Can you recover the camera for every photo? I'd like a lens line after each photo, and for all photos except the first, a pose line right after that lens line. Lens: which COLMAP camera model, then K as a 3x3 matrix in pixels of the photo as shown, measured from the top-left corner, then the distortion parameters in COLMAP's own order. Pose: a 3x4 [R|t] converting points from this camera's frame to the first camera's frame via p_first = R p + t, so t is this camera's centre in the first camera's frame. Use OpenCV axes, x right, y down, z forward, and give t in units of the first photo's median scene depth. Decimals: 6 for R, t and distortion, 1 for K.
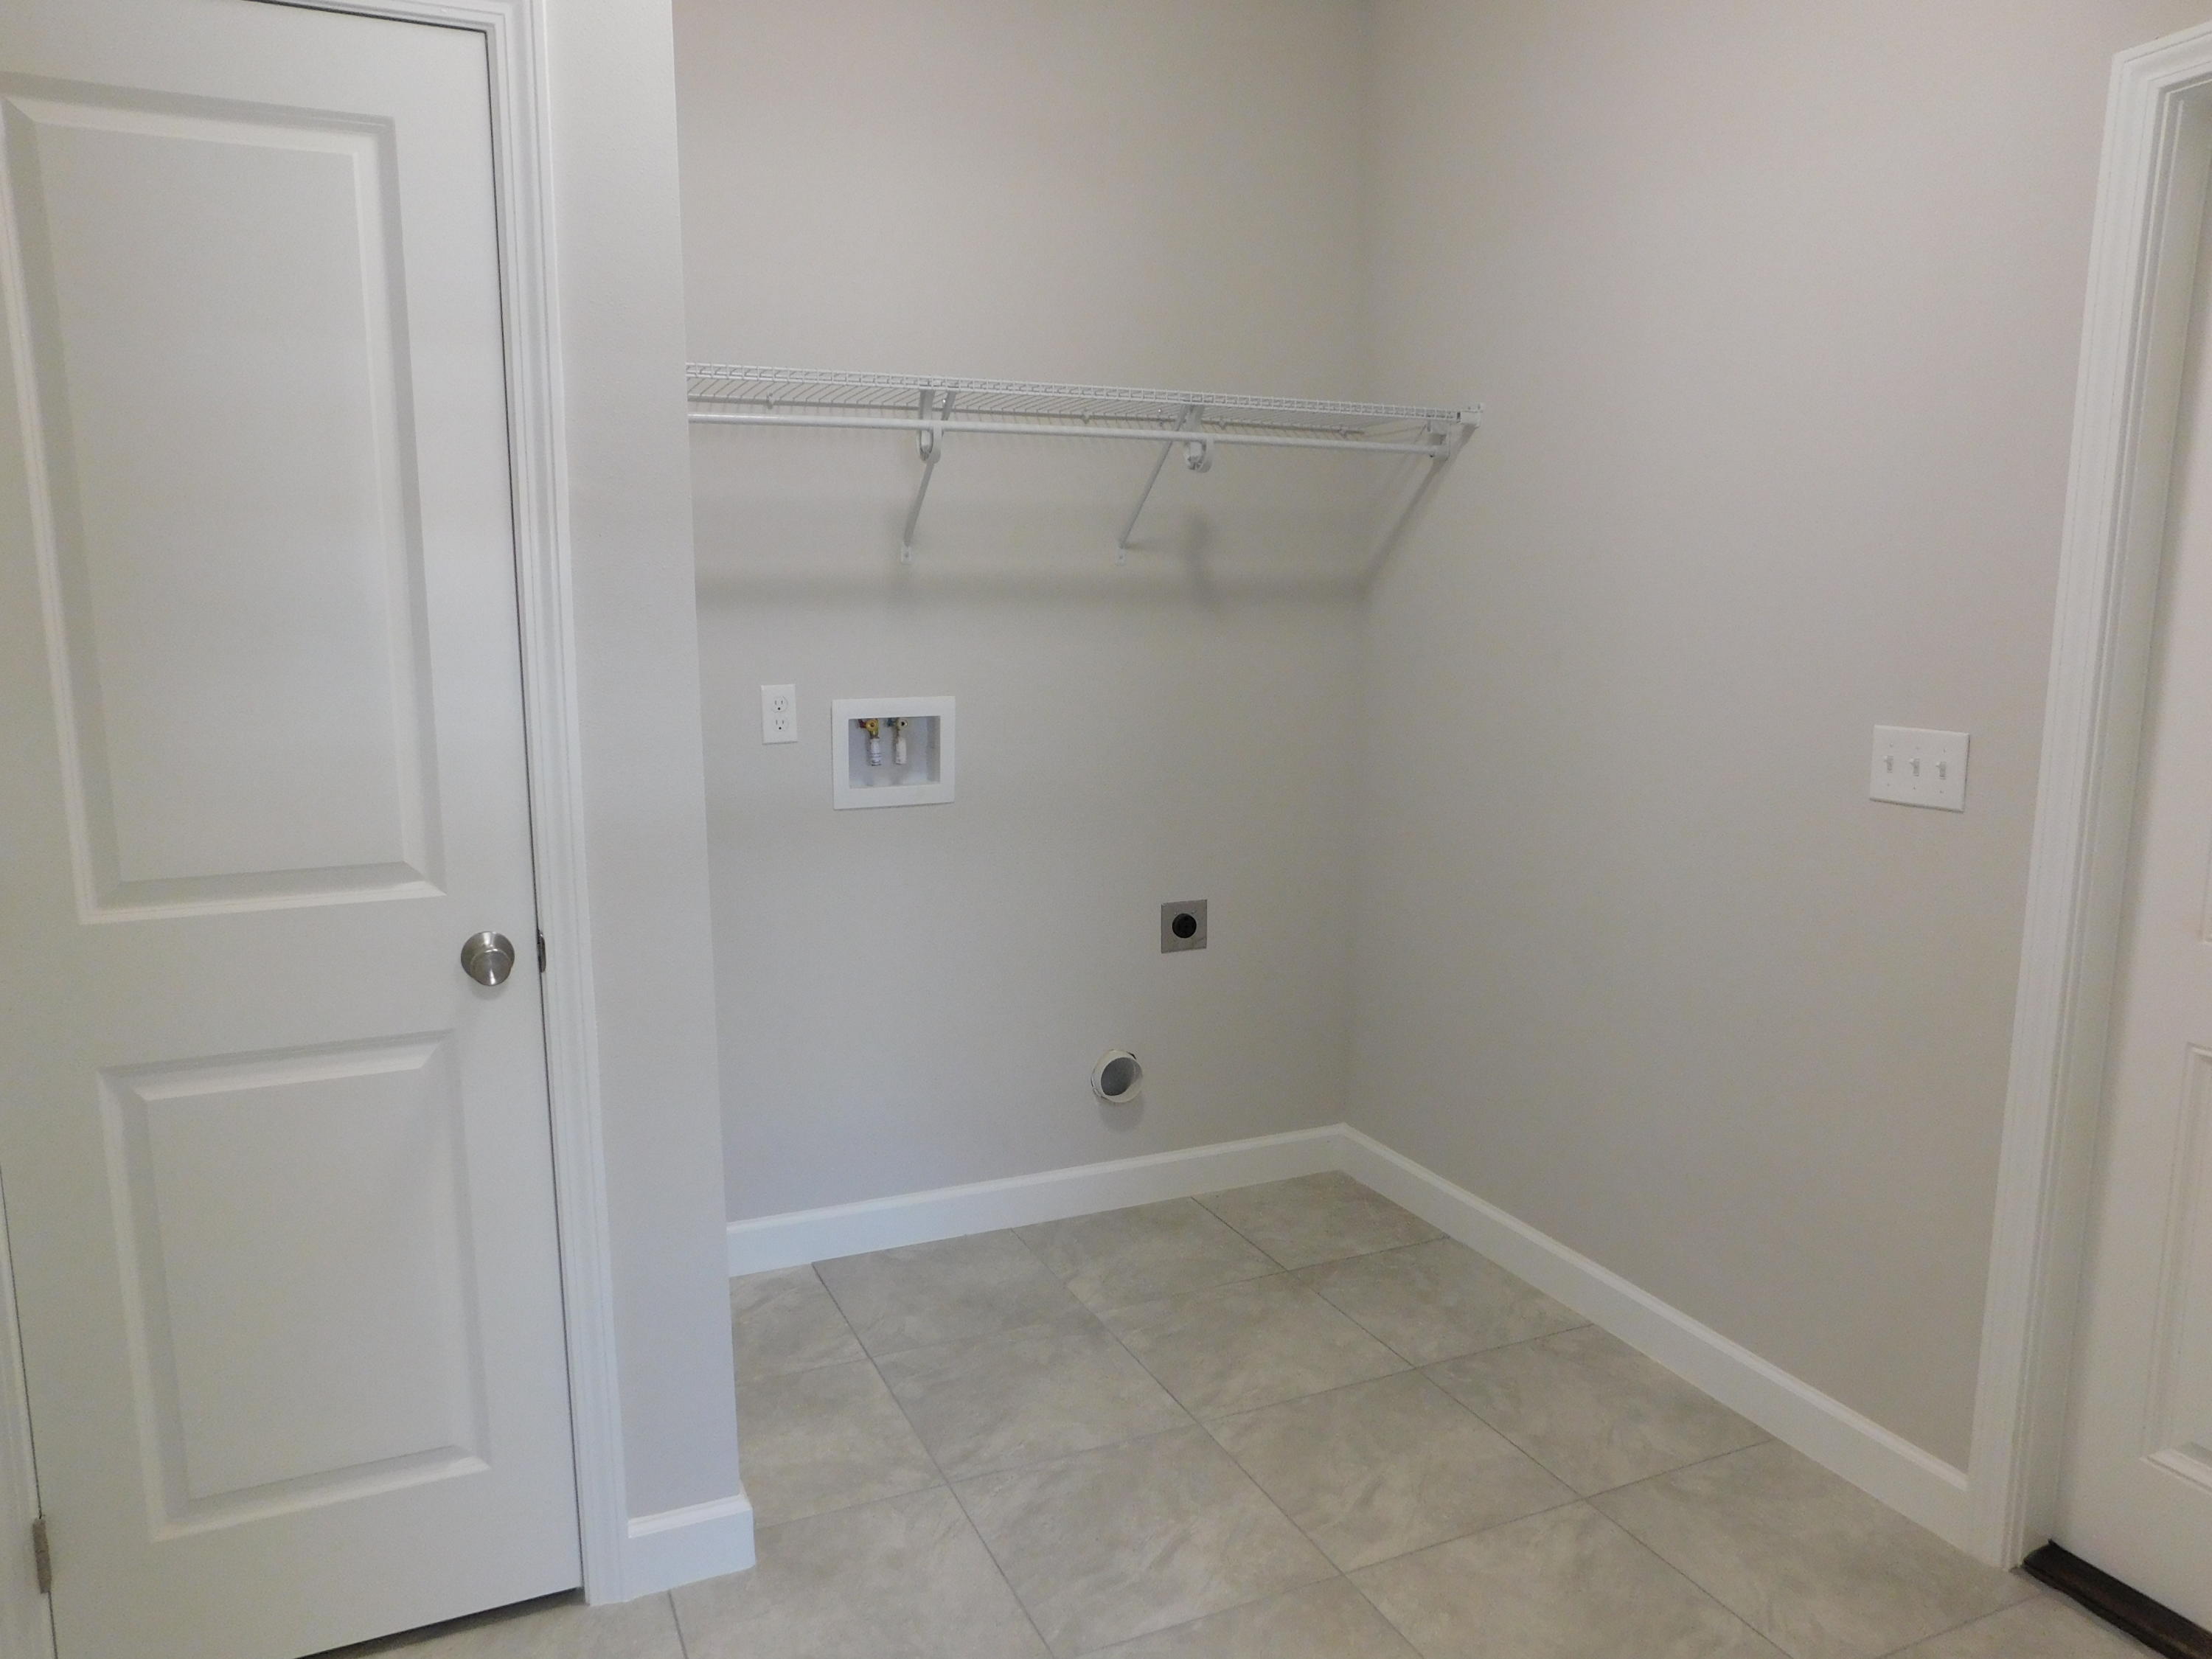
lens RADIAL K [[1529.1, 0, 1110.2], [0, 1529.1, 835.8], [0, 0, 1]] dist [-0.070101, 0.058226]
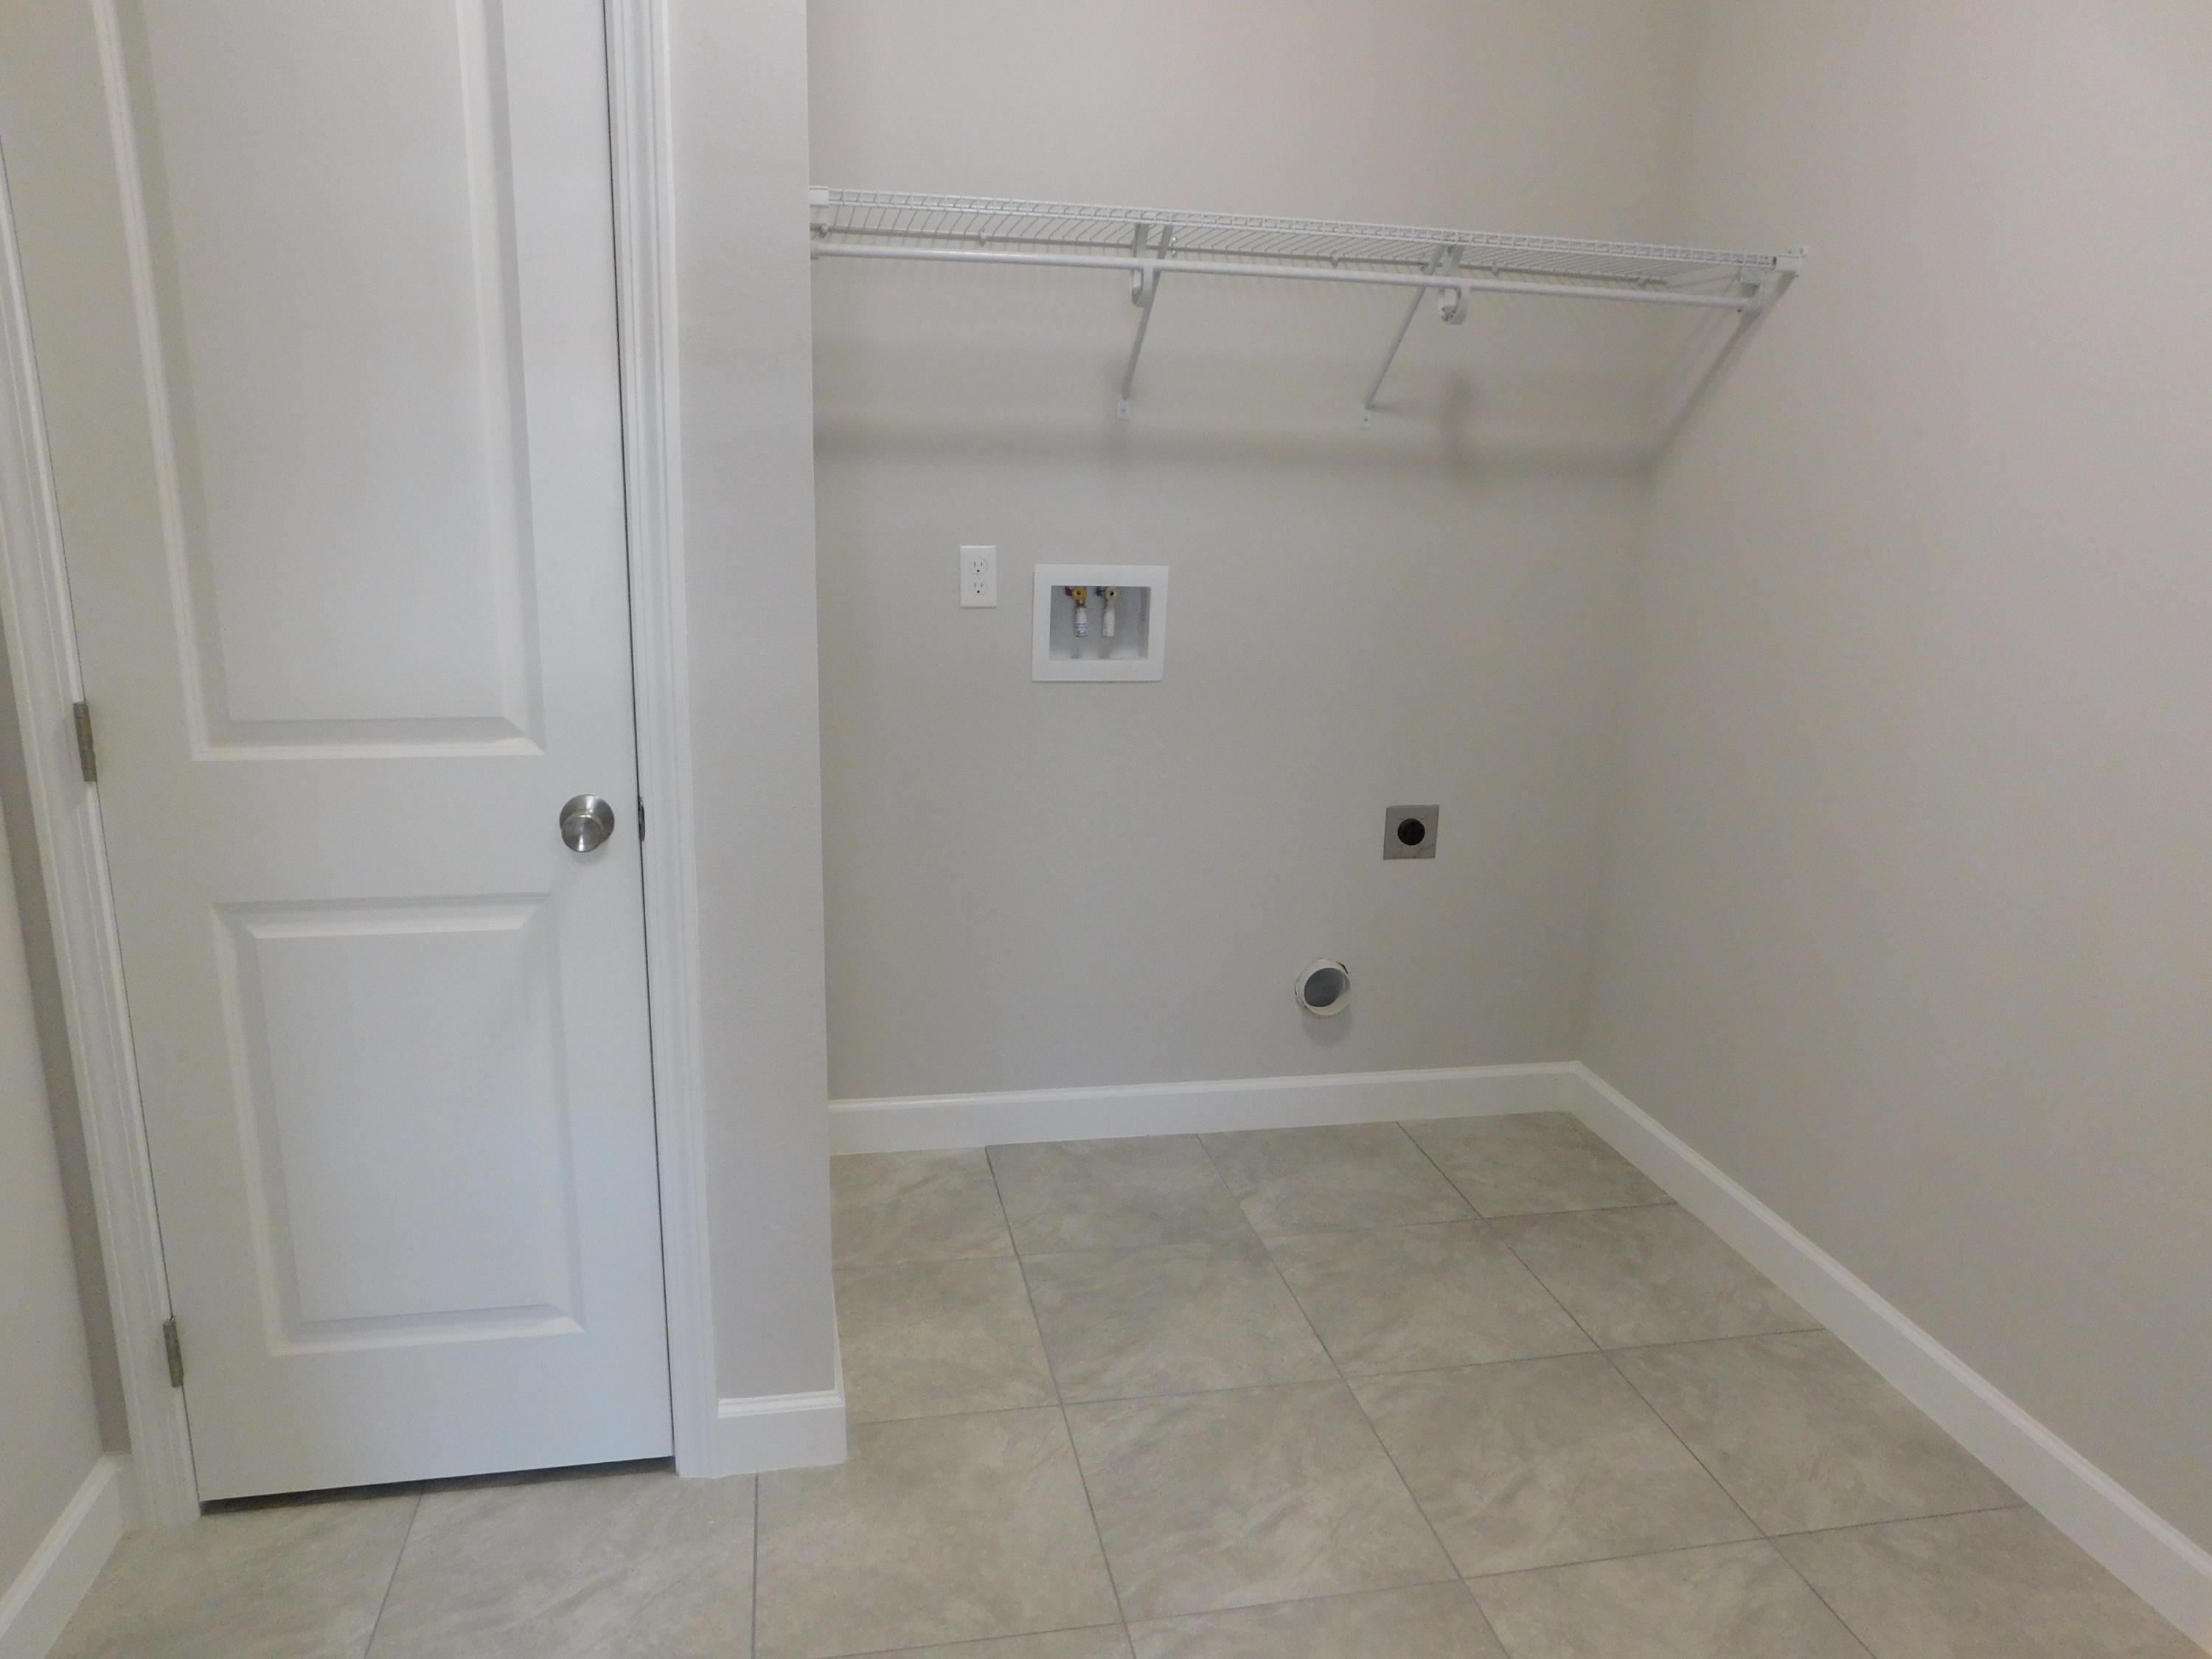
lens RADIAL K [[1531.9, 0, 1106.9], [0, 1531.9, 834.9], [0, 0, 1]] dist [-0.073581, 0.067283]
pose [[0.974522, 0.083317, -0.208244, 0.075870], [-0.065000, 0.993512, 0.093318, -0.015534], [0.214668, -0.077405, 0.973615, 0.088948]]
